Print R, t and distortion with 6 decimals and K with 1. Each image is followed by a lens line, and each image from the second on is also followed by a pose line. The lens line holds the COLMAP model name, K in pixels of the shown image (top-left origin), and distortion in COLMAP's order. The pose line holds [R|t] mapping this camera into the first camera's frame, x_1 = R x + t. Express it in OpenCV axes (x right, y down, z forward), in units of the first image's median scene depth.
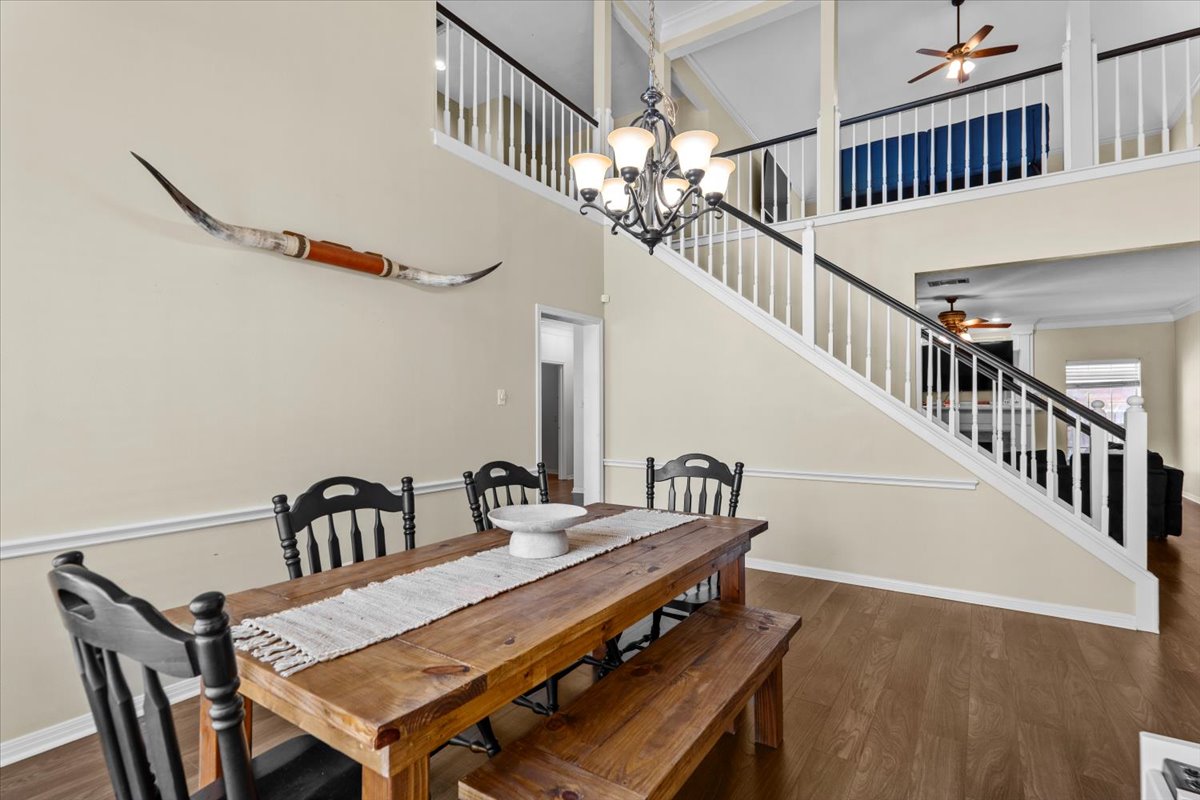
lens RADIAL K [[566.0, 0, 597.2], [0, 566.0, 406.0], [0, 0, 1]] dist [0.001102, 0.000872]
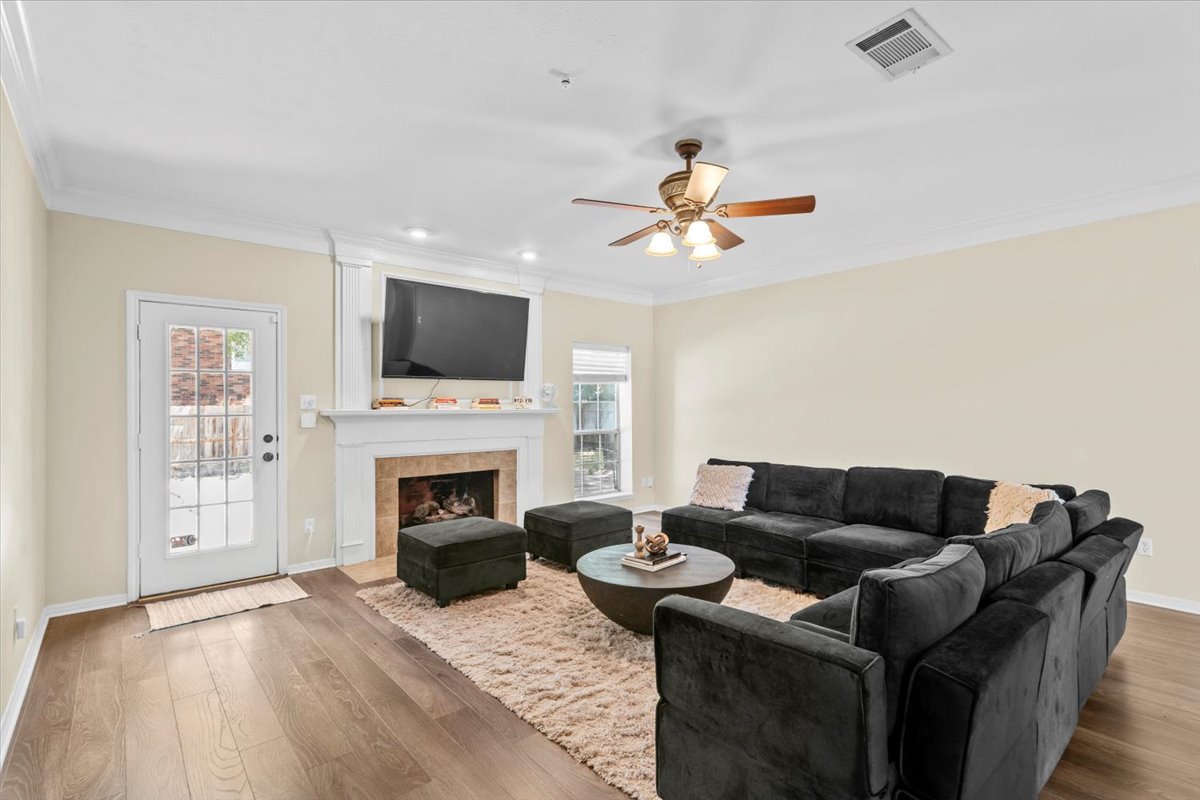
lens RADIAL K [[566.0, 0, 602.5], [0, 566.0, 399.6], [0, 0, 1]] dist [0.001102, 0.000872]
pose [[0.263245, 0.005947, 0.964711, 0.295088], [-0.009456, 0.999949, -0.003584, -0.011262], [-0.964683, -0.008179, 0.263288, 1.328072]]
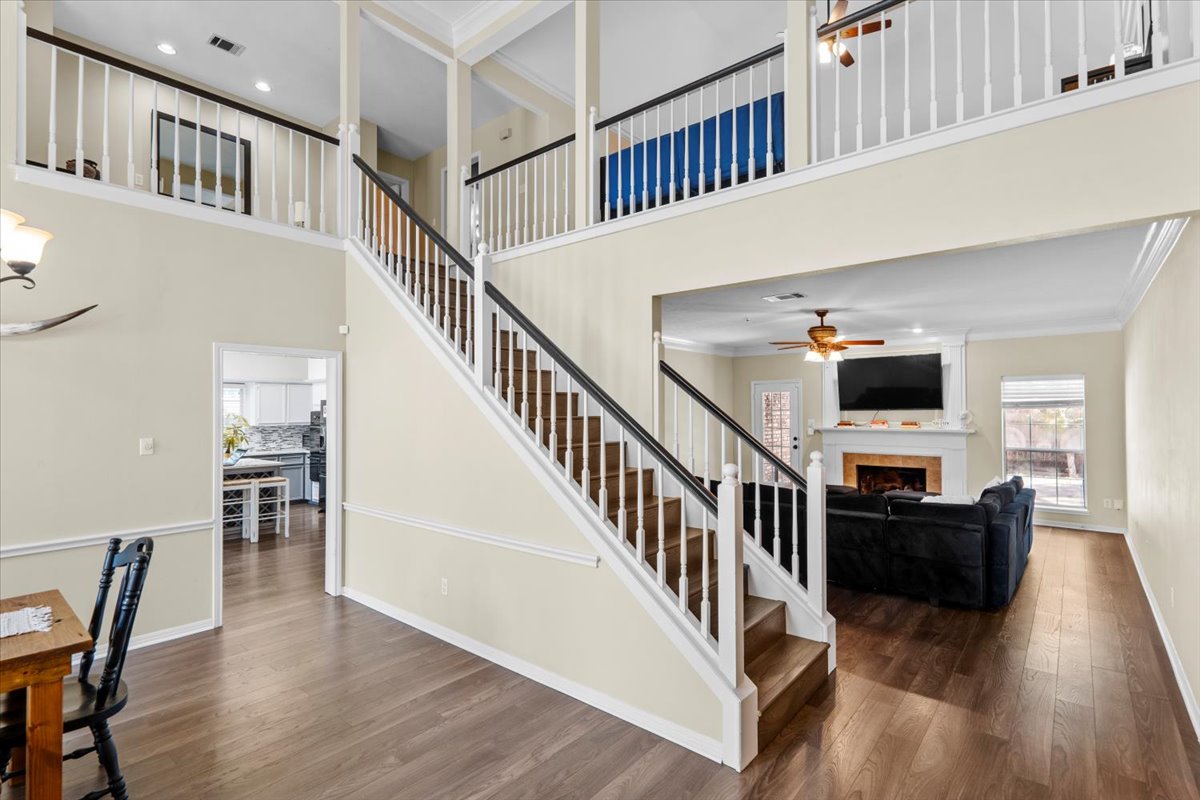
lens RADIAL K [[566.0, 0, 604.2], [0, 566.0, 404.4], [0, 0, 1]] dist [0.001102, 0.000872]
pose [[0.994281, -0.004891, -0.106680, 0.531917], [0.004526, 0.999983, -0.003666, -0.061097], [0.106696, 0.003162, 0.994287, 0.123243]]
